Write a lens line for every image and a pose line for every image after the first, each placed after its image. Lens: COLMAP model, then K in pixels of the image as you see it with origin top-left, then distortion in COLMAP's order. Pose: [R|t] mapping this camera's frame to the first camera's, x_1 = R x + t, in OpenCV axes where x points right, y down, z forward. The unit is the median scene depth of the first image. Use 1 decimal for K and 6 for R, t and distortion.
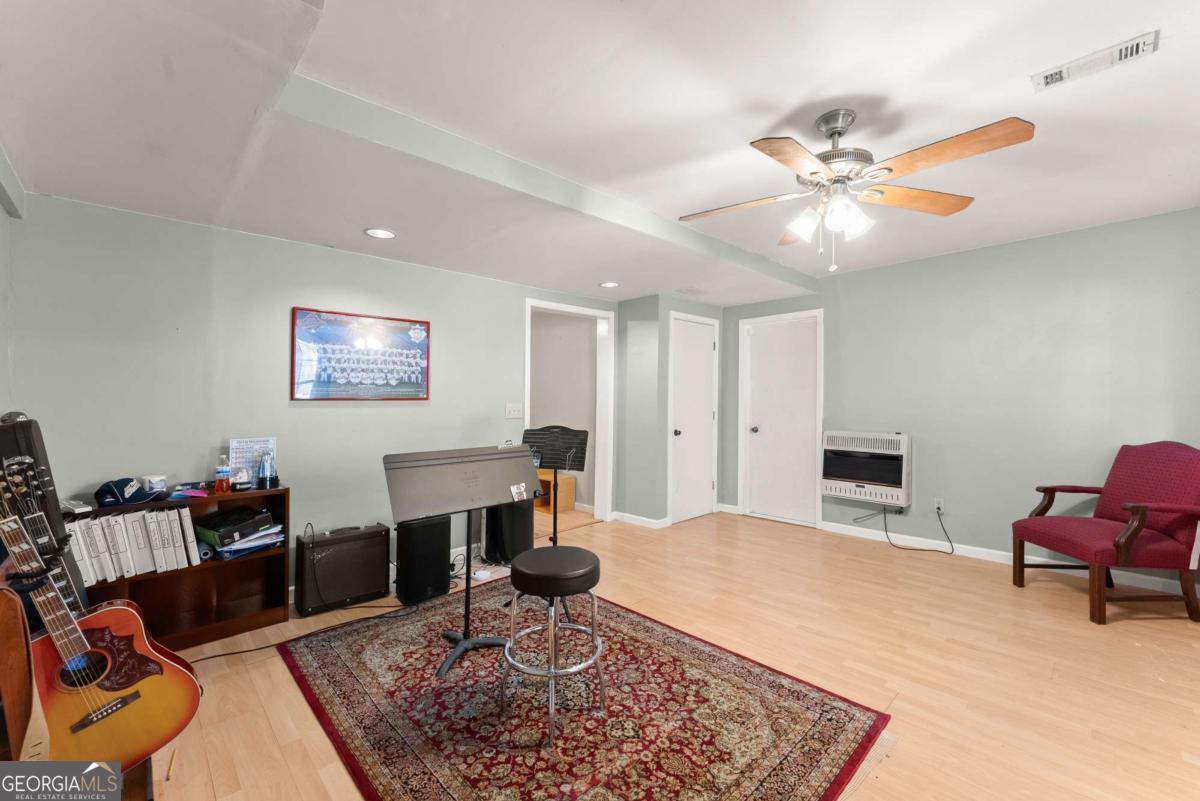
lens RADIAL K [[491.7, 0, 596.1], [0, 491.7, 405.8], [0, 0, 1]] dist [0.008360, 0.000372]
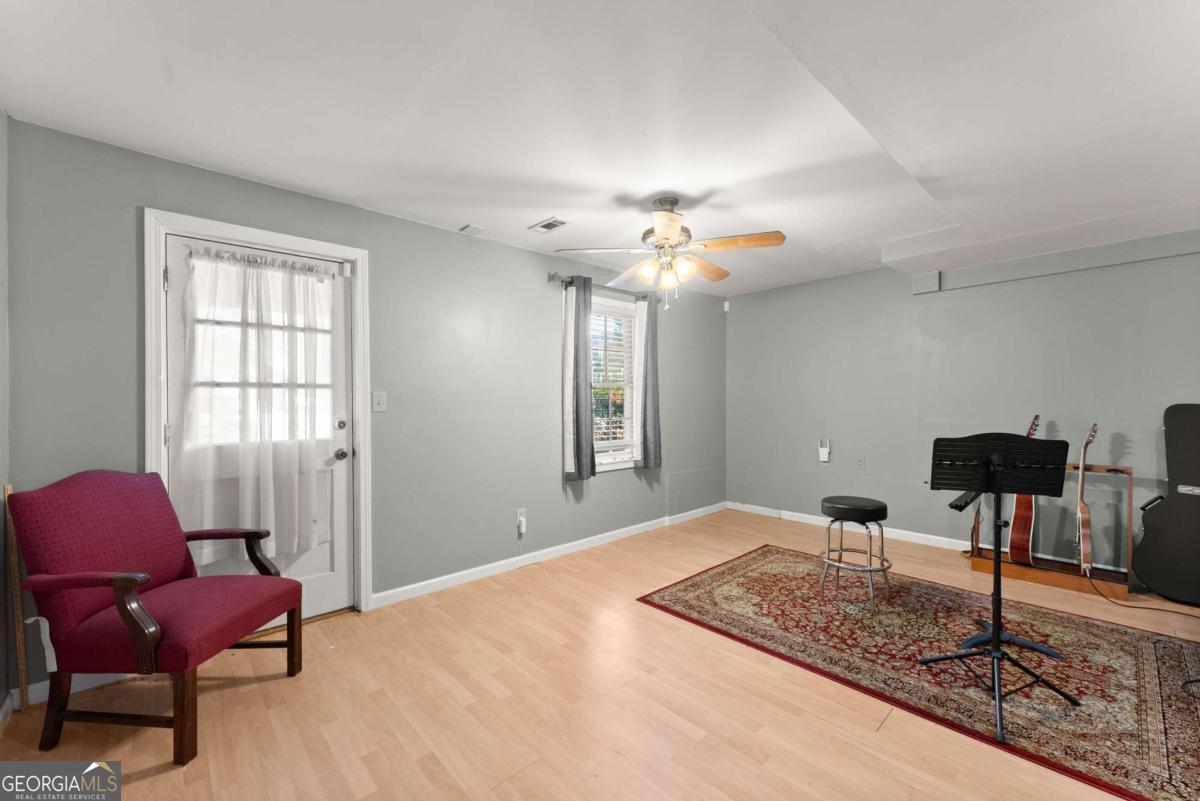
lens RADIAL K [[491.7, 0, 601.8], [0, 491.7, 405.0], [0, 0, 1]] dist [0.008360, 0.000372]
pose [[-0.999854, 0.013692, 0.010267, 0.566273], [0.013946, 0.999588, 0.025078, -0.028617], [-0.009919, 0.025218, -0.999633, 2.129355]]
